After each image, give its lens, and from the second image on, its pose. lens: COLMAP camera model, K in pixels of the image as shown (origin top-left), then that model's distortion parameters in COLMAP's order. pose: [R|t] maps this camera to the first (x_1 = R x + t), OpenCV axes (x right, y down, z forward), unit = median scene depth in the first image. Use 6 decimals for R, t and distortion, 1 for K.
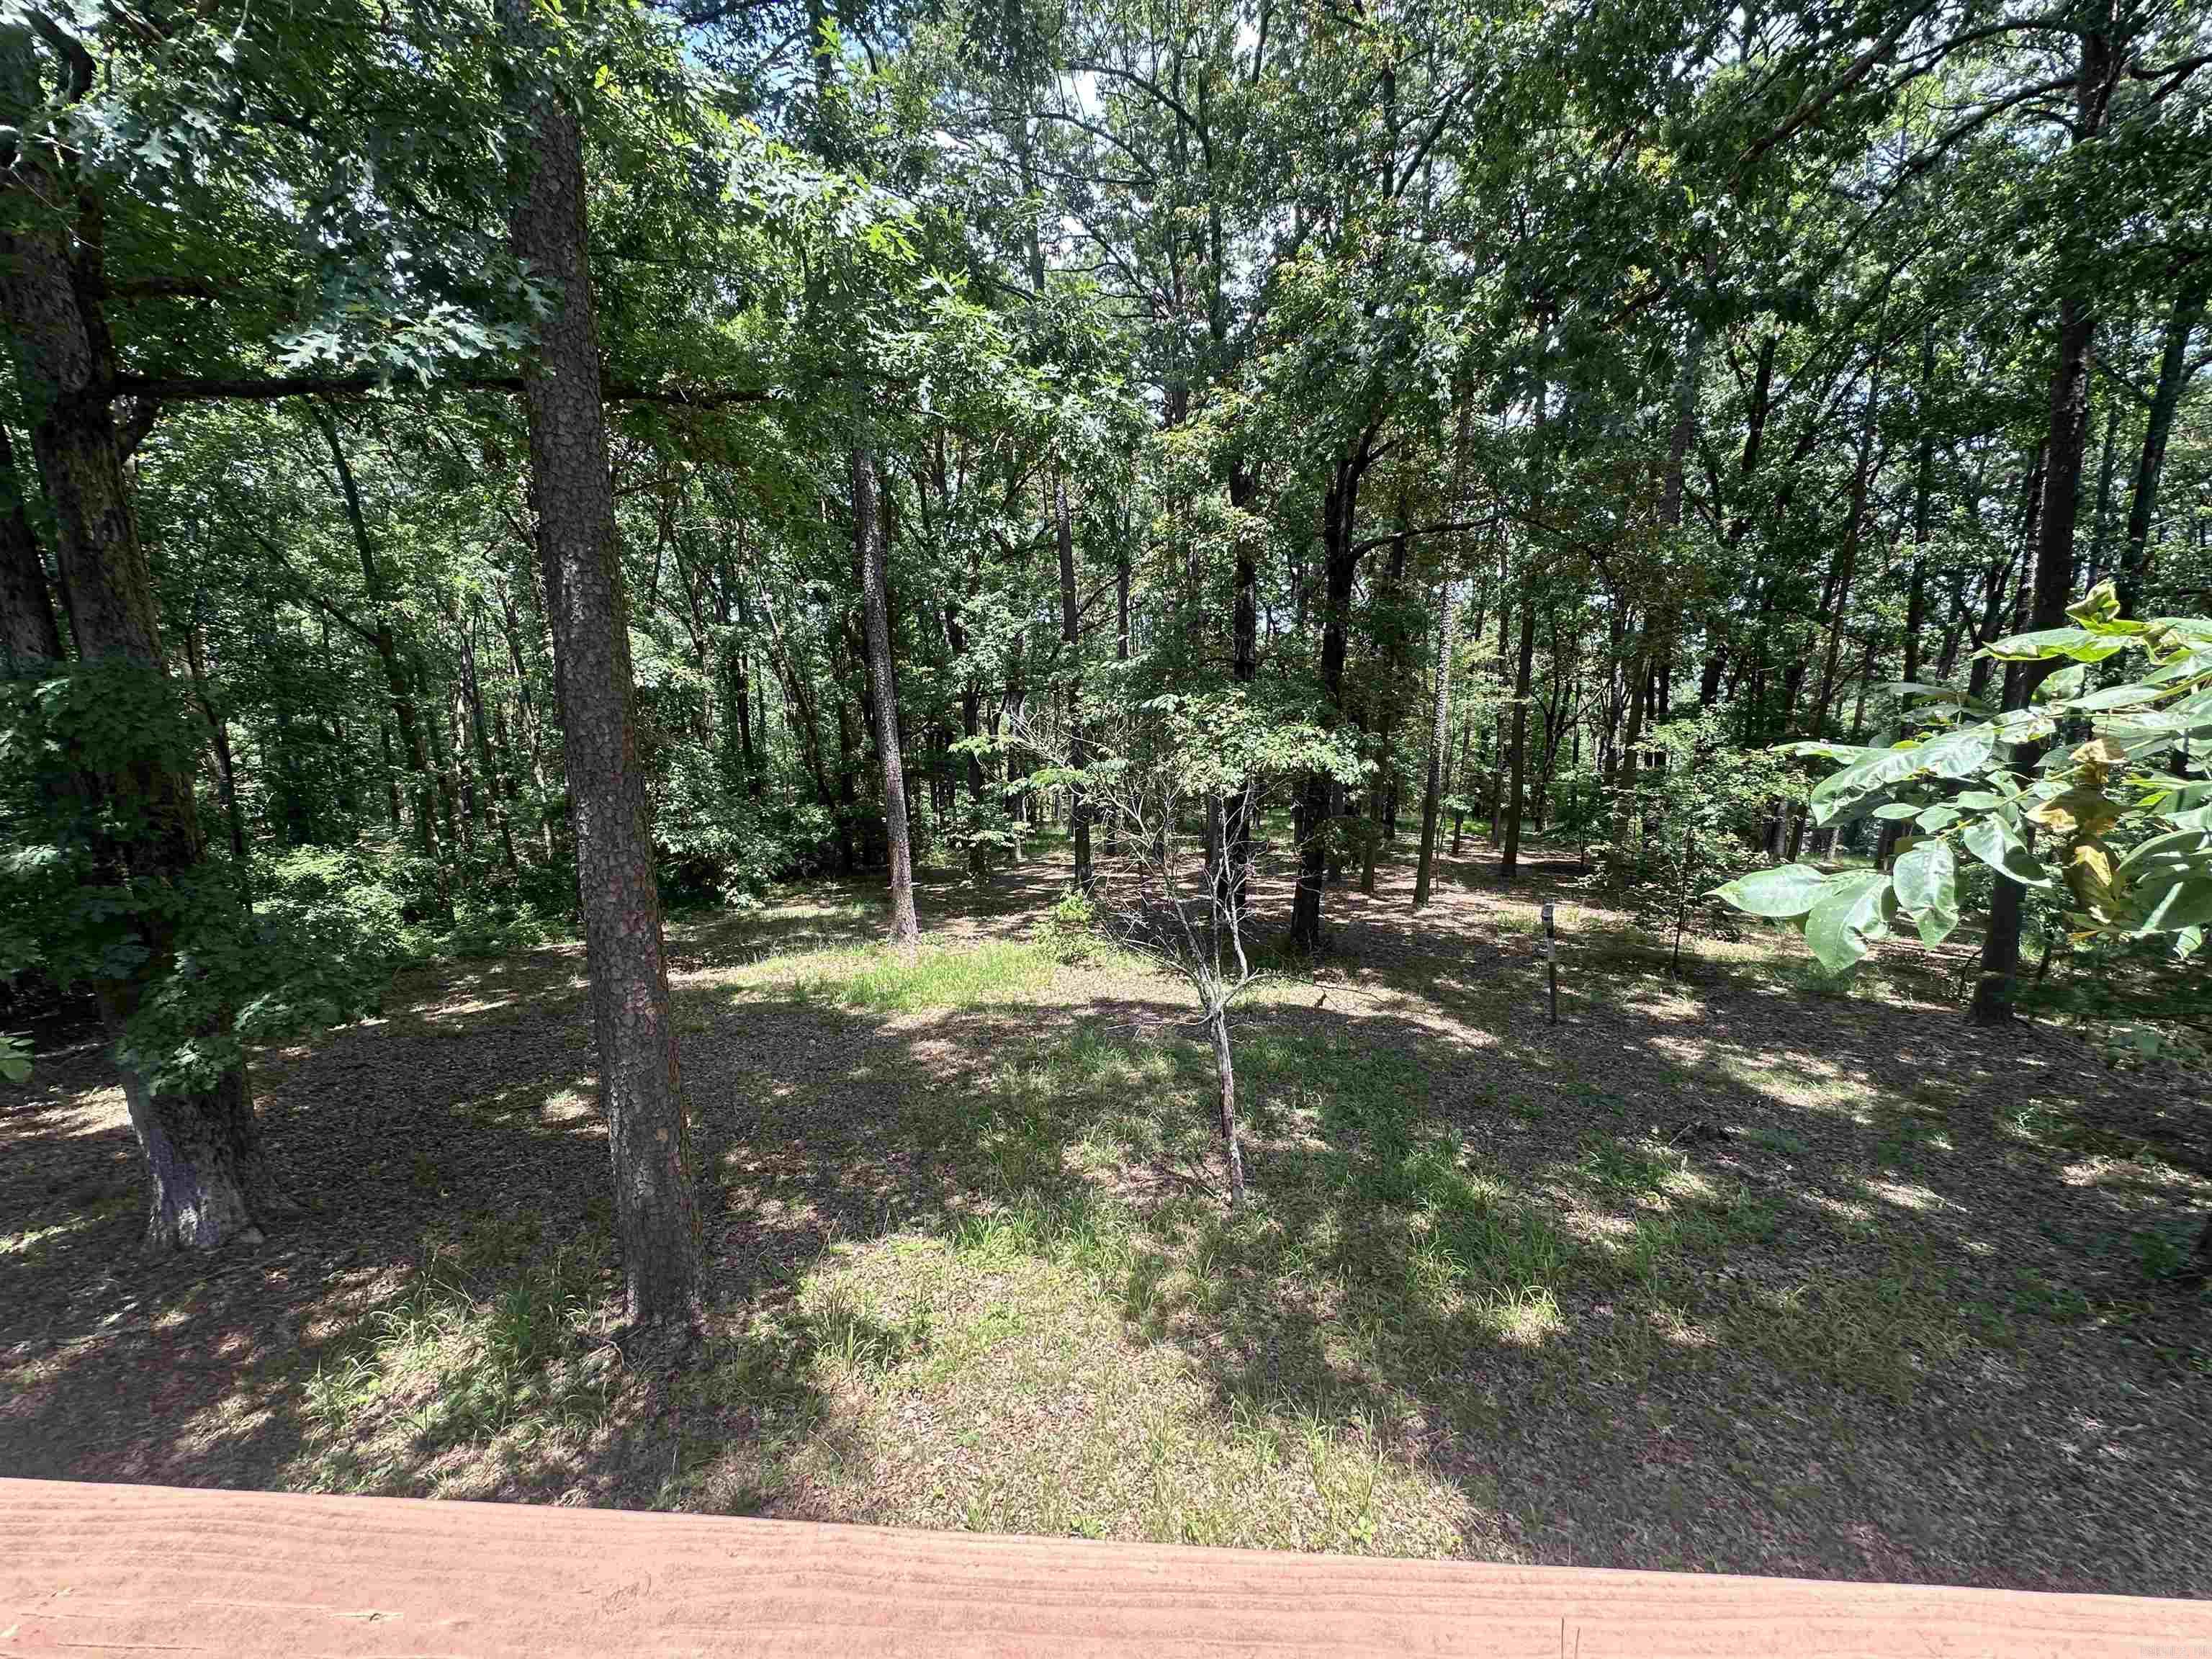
lens RADIAL K [[885.1, 0, 1127.6], [0, 885.1, 817.1], [0, 0, 1]] dist [-0.005934, 0.001259]
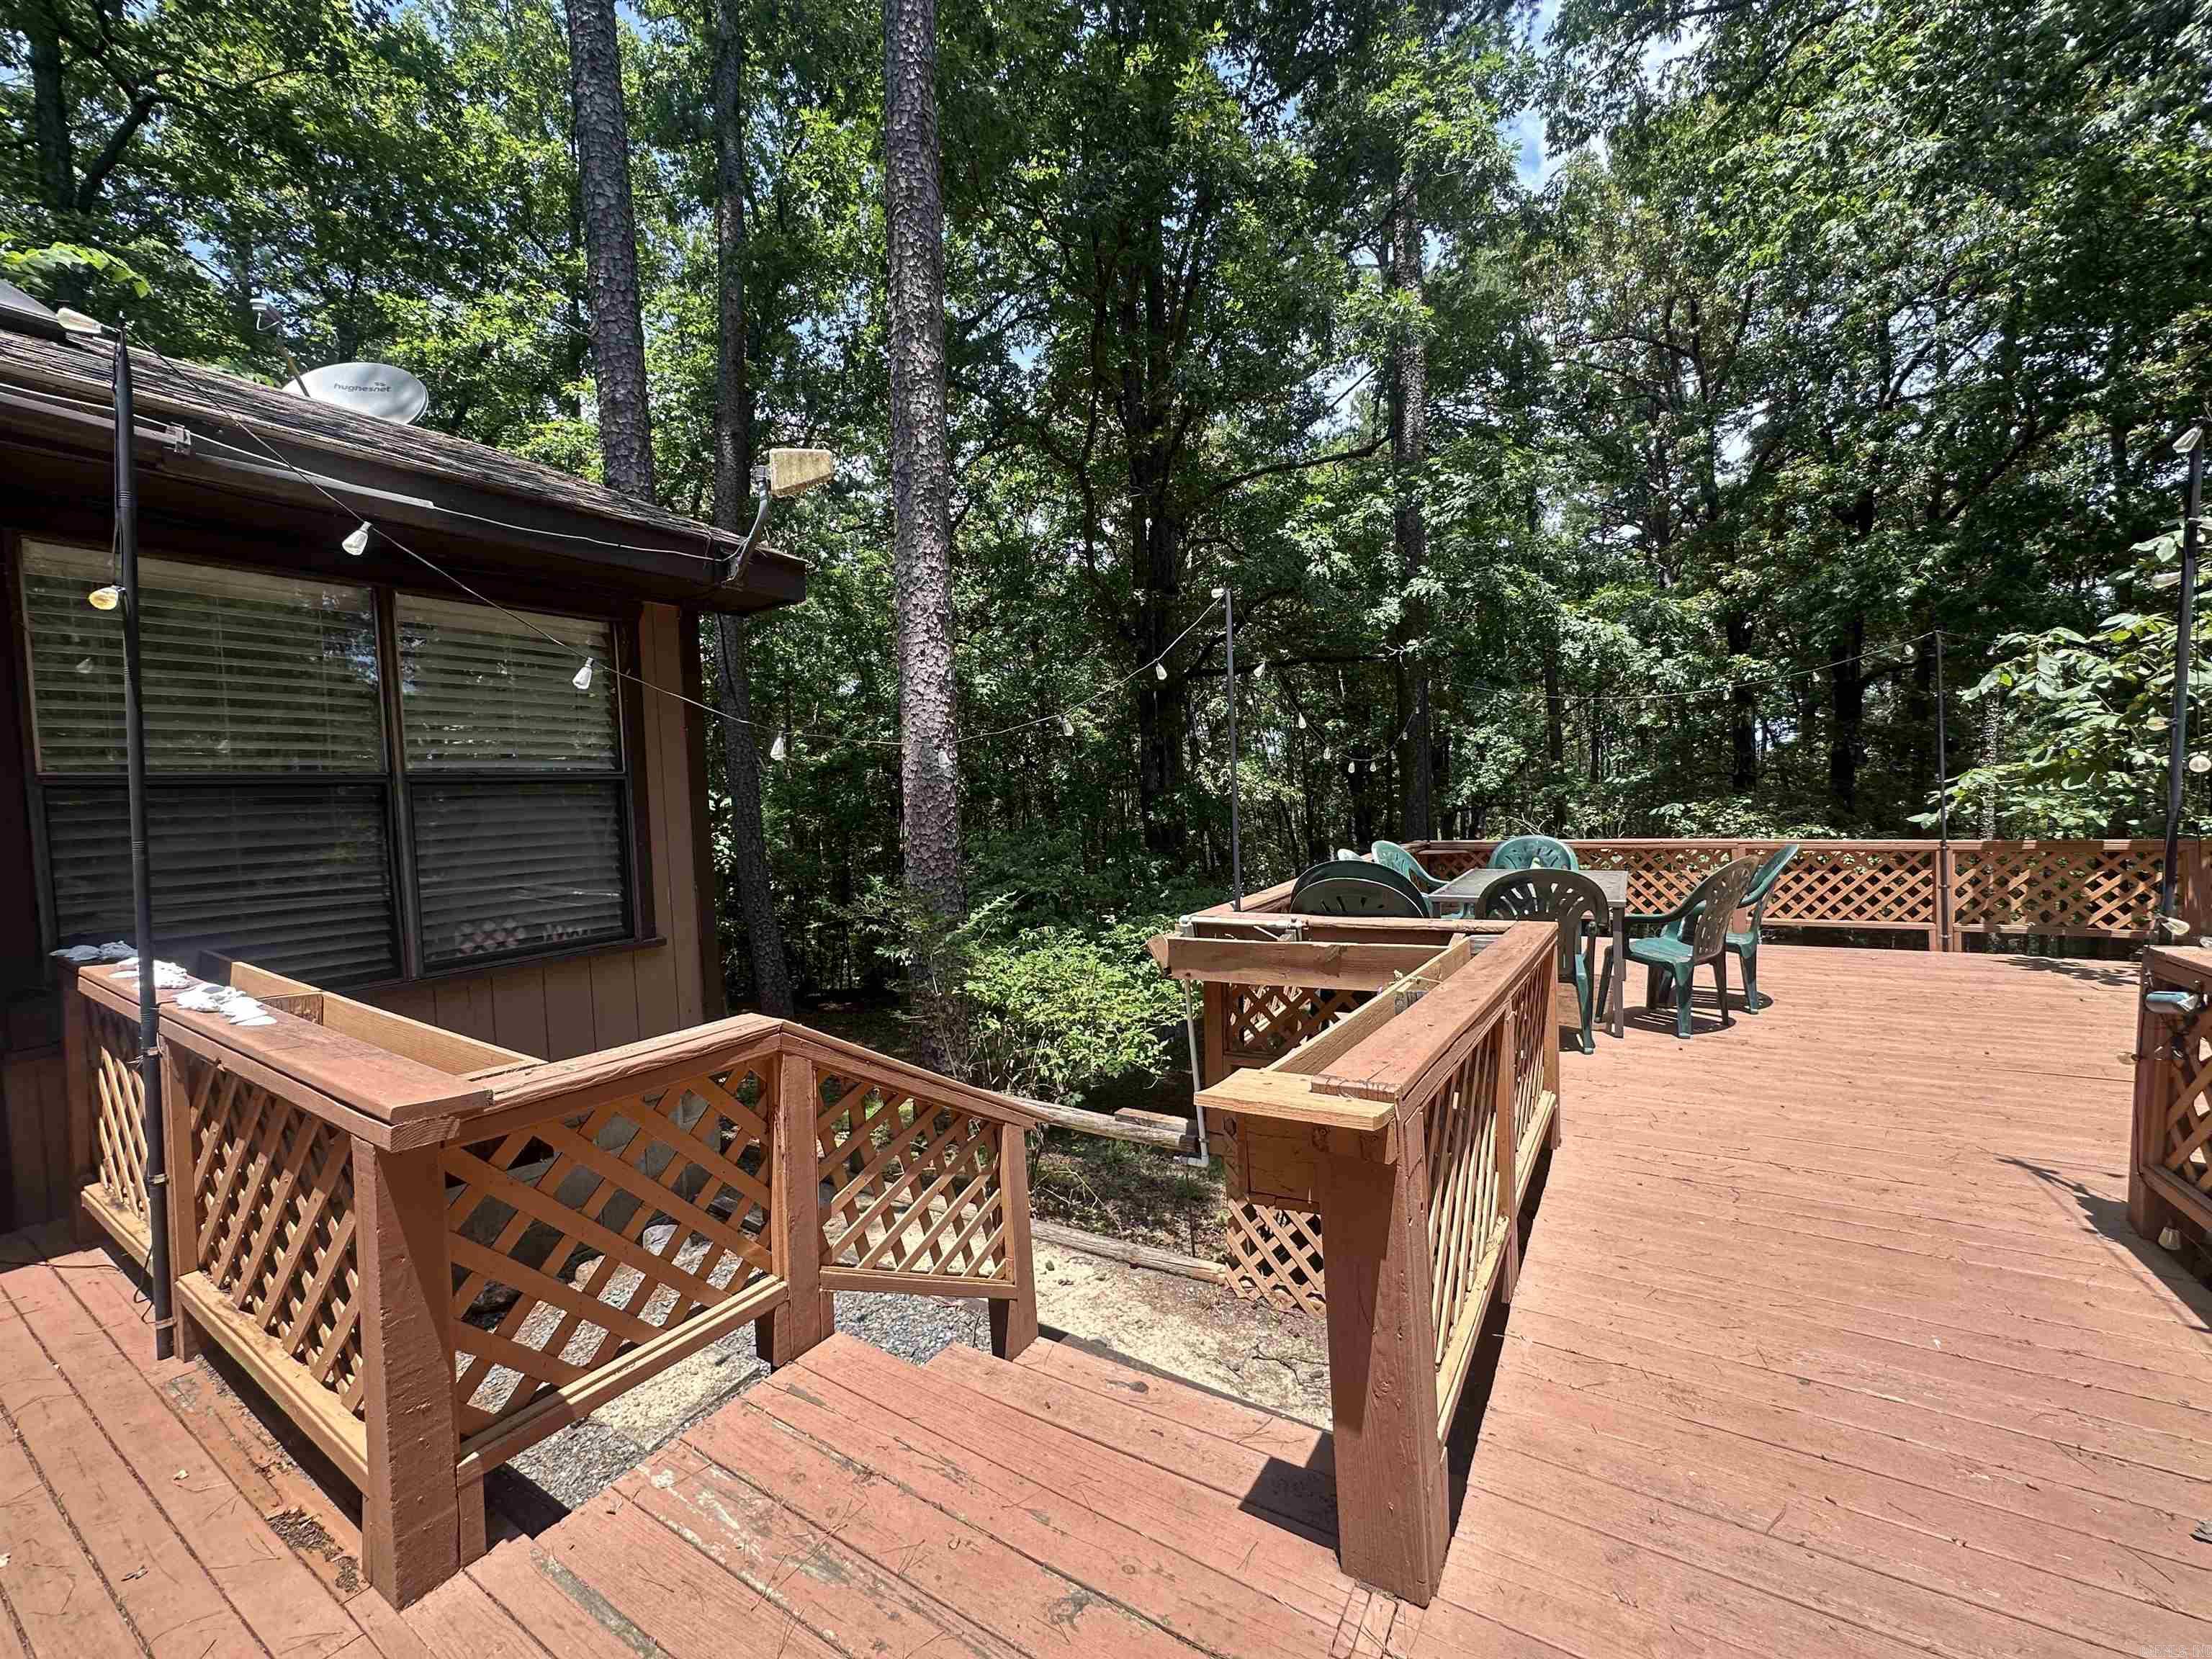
lens RADIAL K [[885.1, 0, 1107.3], [0, 885.1, 832.9], [0, 0, 1]] dist [-0.005934, 0.001259]
pose [[0.886520, -0.002610, -0.462683, -0.070883], [-0.053028, 0.992822, -0.107205, 0.063306], [0.459641, 0.119575, 0.880018, -0.364349]]
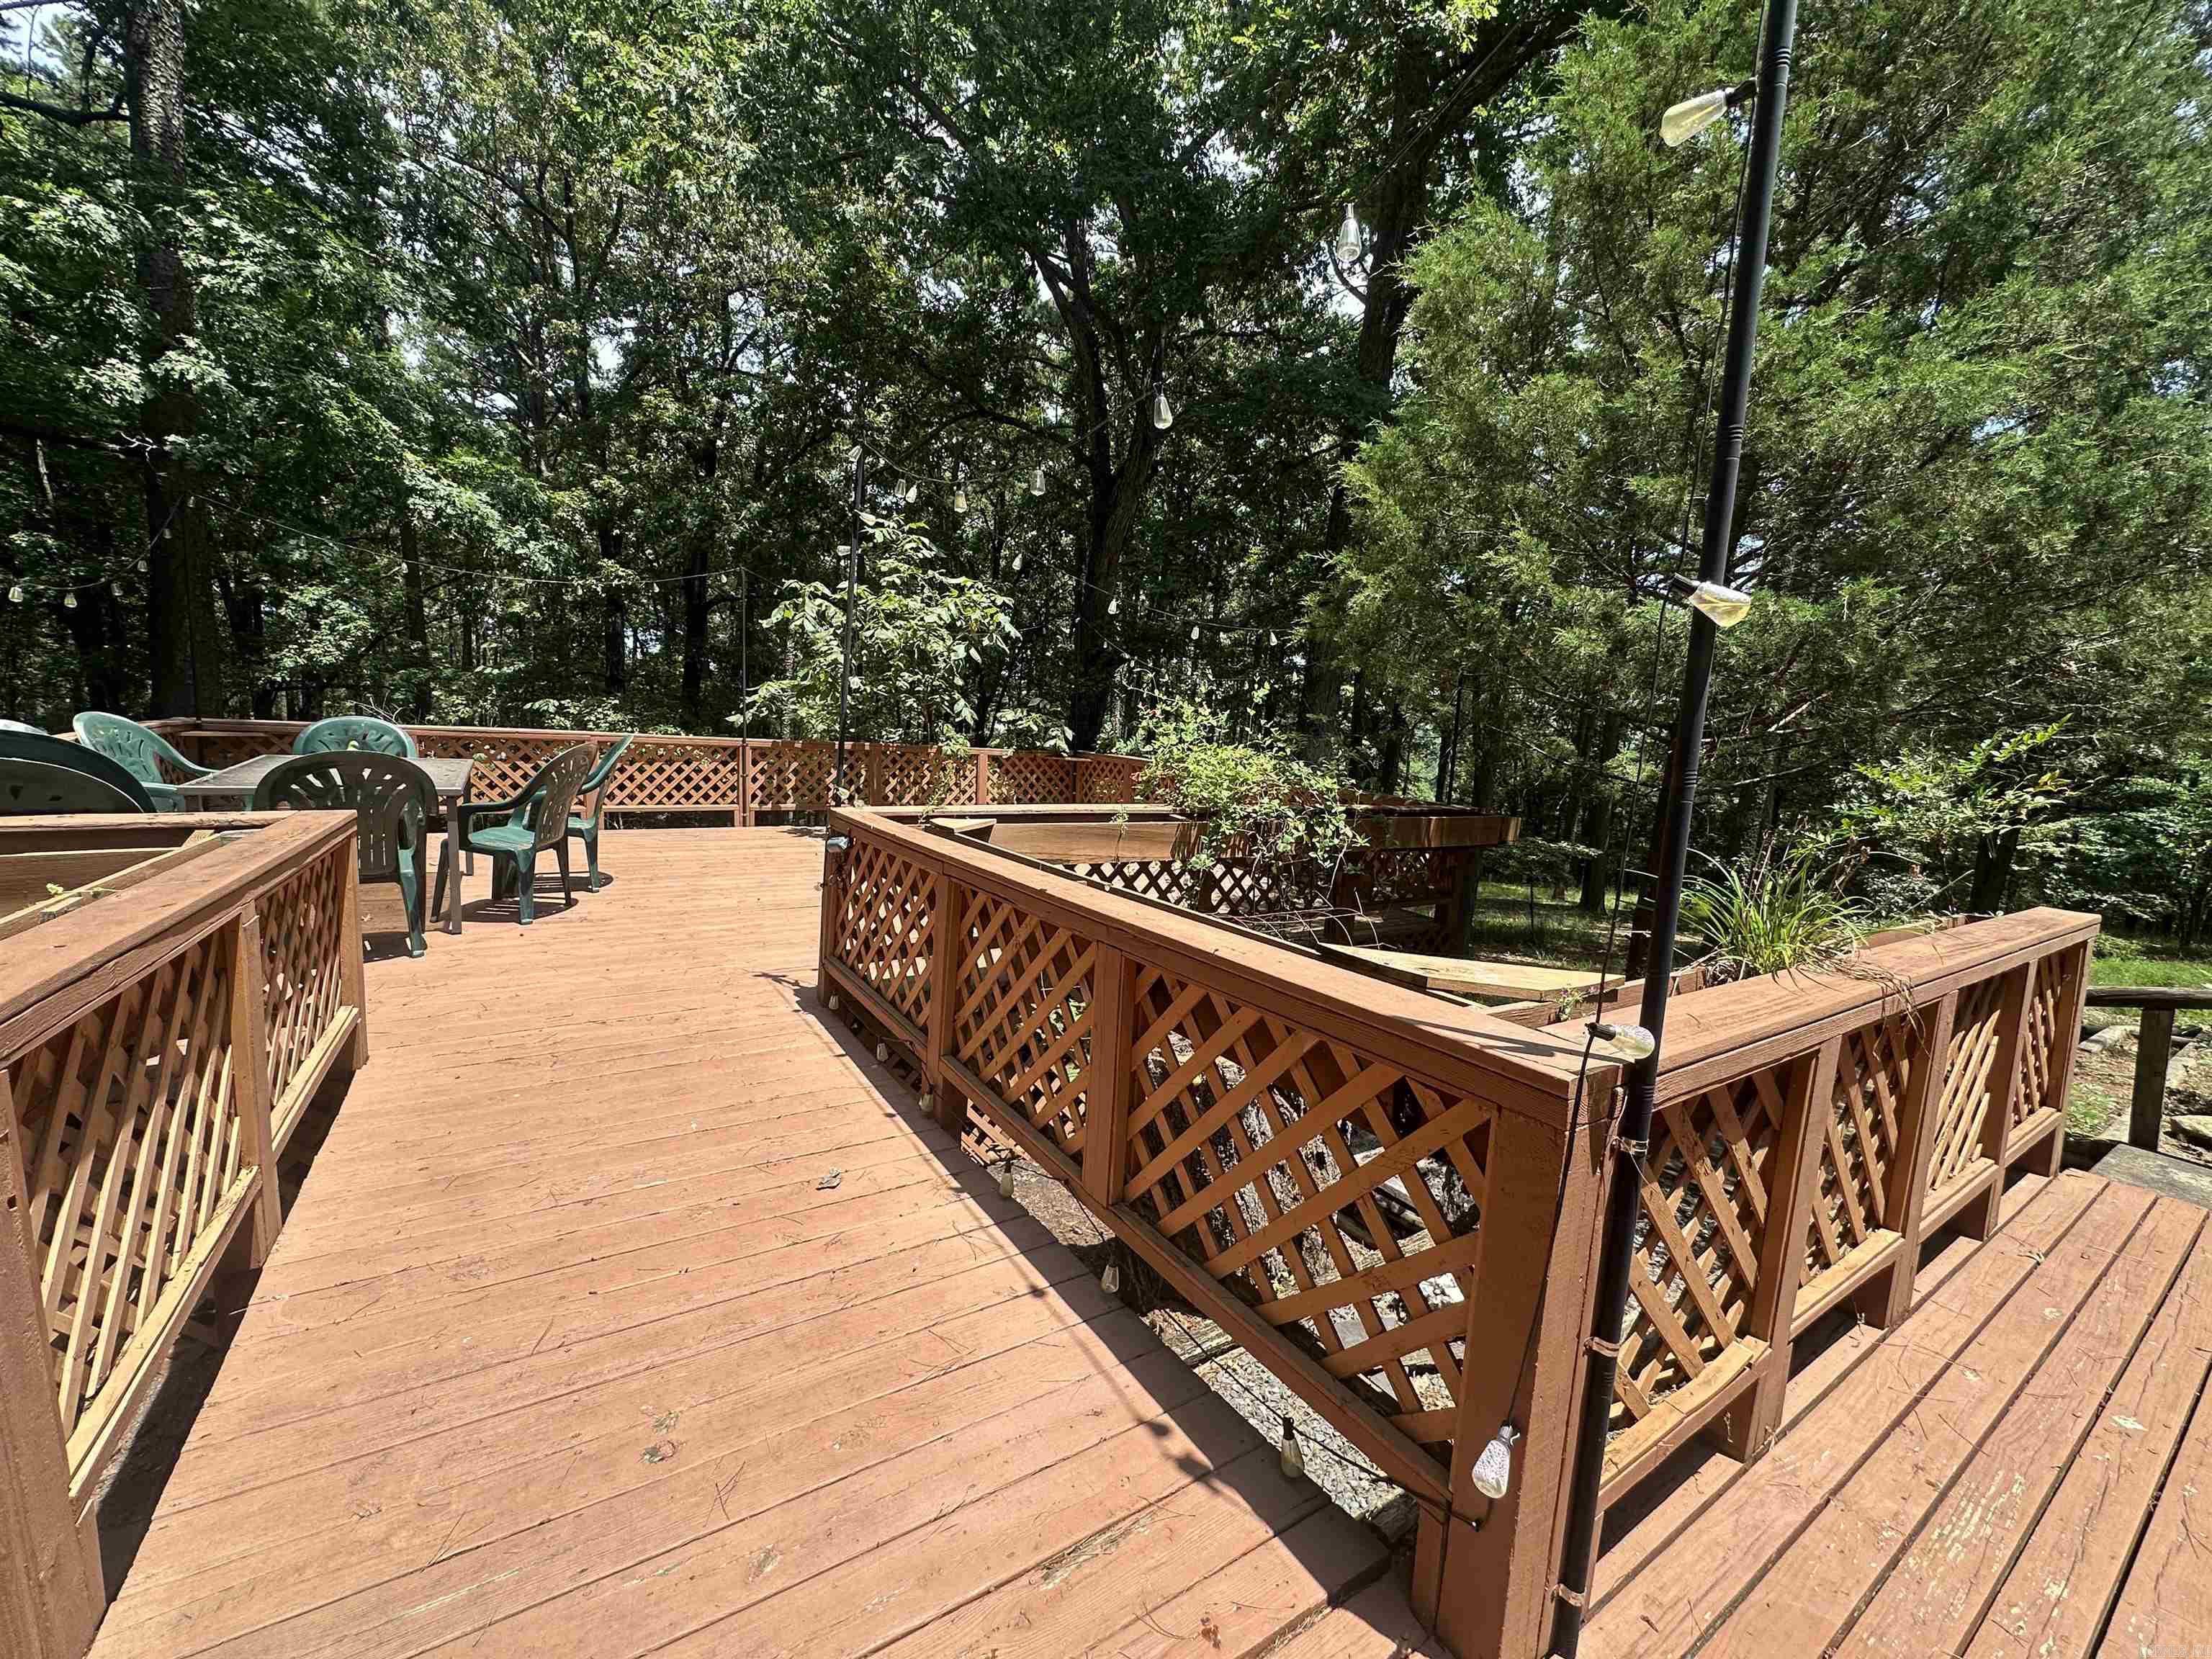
lens RADIAL K [[885.1, 0, 1105.2], [0, 885.1, 830.1], [0, 0, 1]] dist [-0.005934, 0.001259]
pose [[0.799669, -0.019758, 0.600116, -0.062355], [0.031440, 0.999465, -0.008989, 0.065722], [-0.599618, 0.026056, 0.799862, -0.362836]]
